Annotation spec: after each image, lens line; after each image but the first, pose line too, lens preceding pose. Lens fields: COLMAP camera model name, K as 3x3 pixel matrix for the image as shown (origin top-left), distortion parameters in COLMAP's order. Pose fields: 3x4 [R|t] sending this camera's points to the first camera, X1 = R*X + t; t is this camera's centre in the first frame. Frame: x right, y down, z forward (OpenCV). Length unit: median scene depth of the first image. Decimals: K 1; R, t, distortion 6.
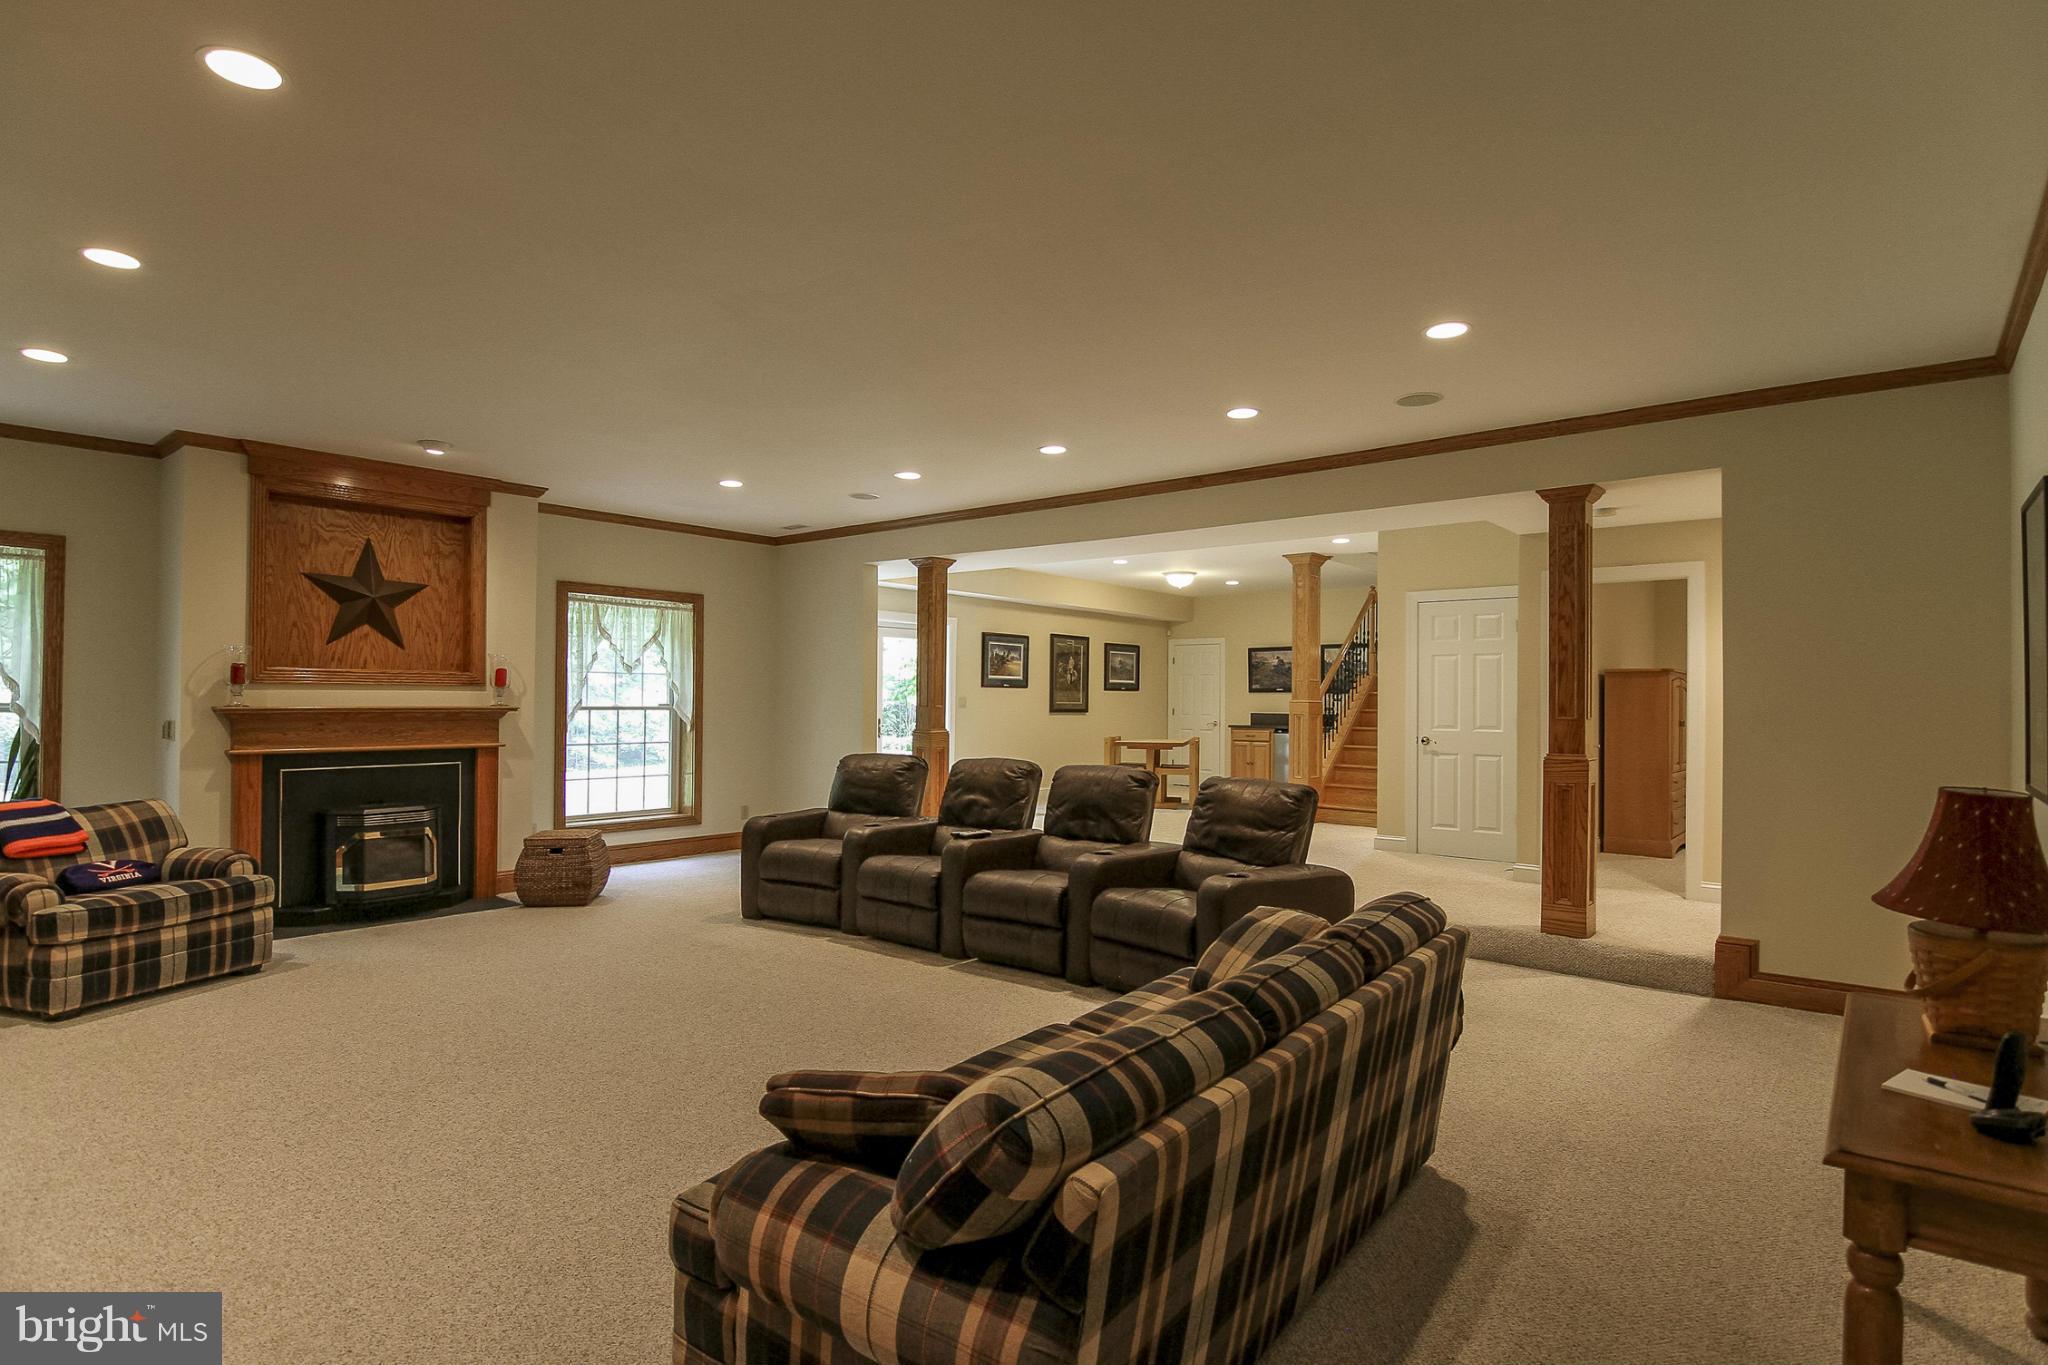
lens RADIAL K [[1052.7, 0, 1027.8], [0, 1052.7, 693.6], [0, 0, 1]] dist [-0.007033, -0.001034]
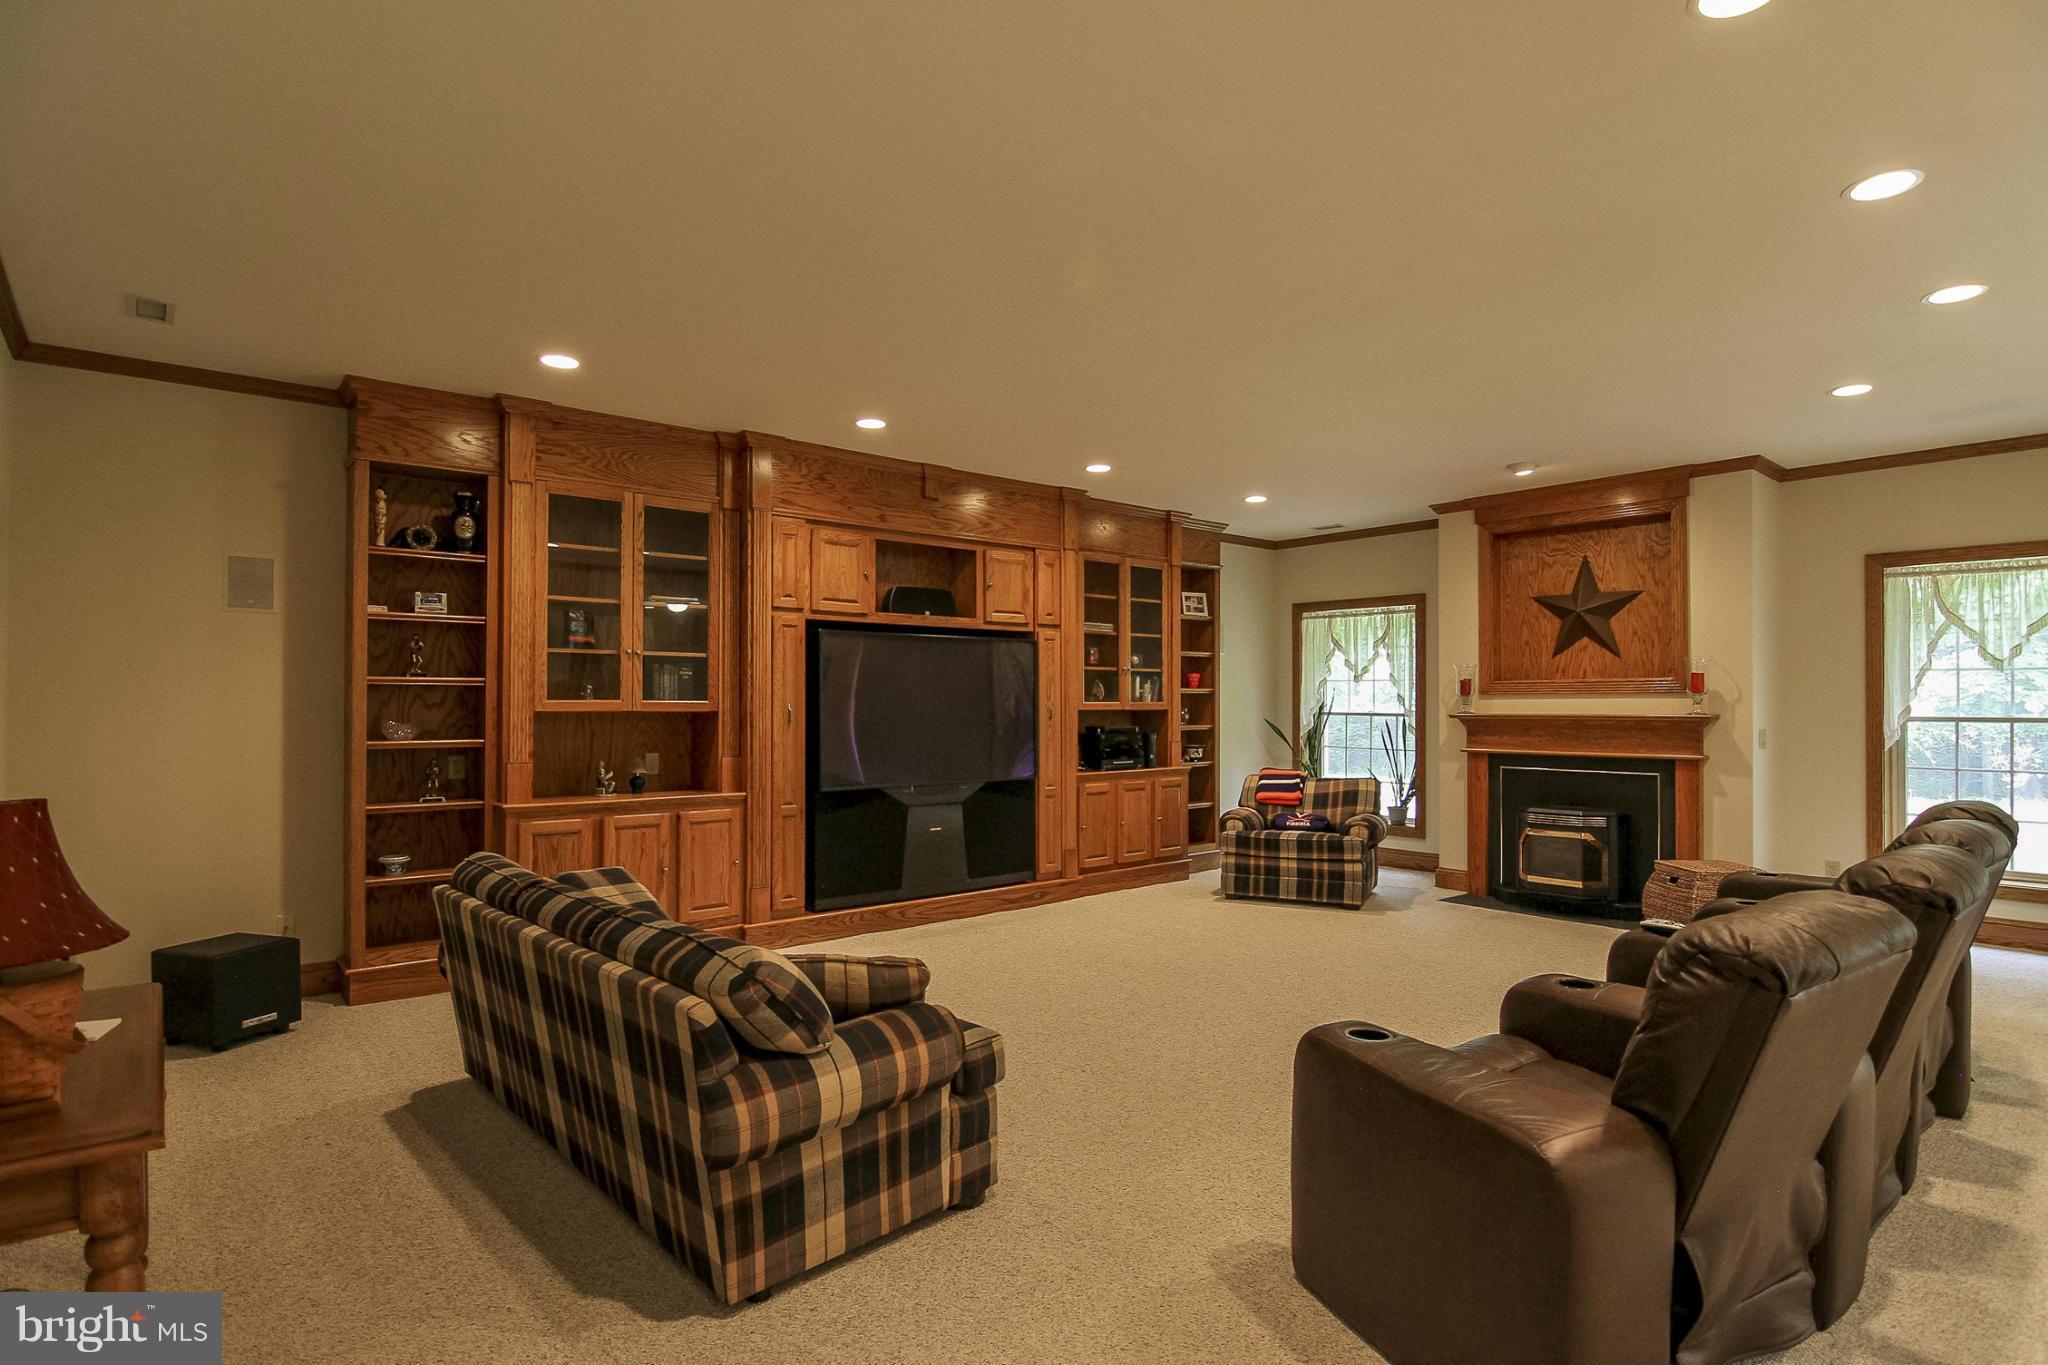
lens RADIAL K [[1052.7, 0, 1027.8], [0, 1052.7, 693.6], [0, 0, 1]] dist [-0.007033, -0.001034]
pose [[-0.180483, -0.017201, -0.983428, 0.529219], [0.005653, 0.999812, -0.018525, 0.008340], [0.983562, -0.008903, -0.180352, 0.653961]]
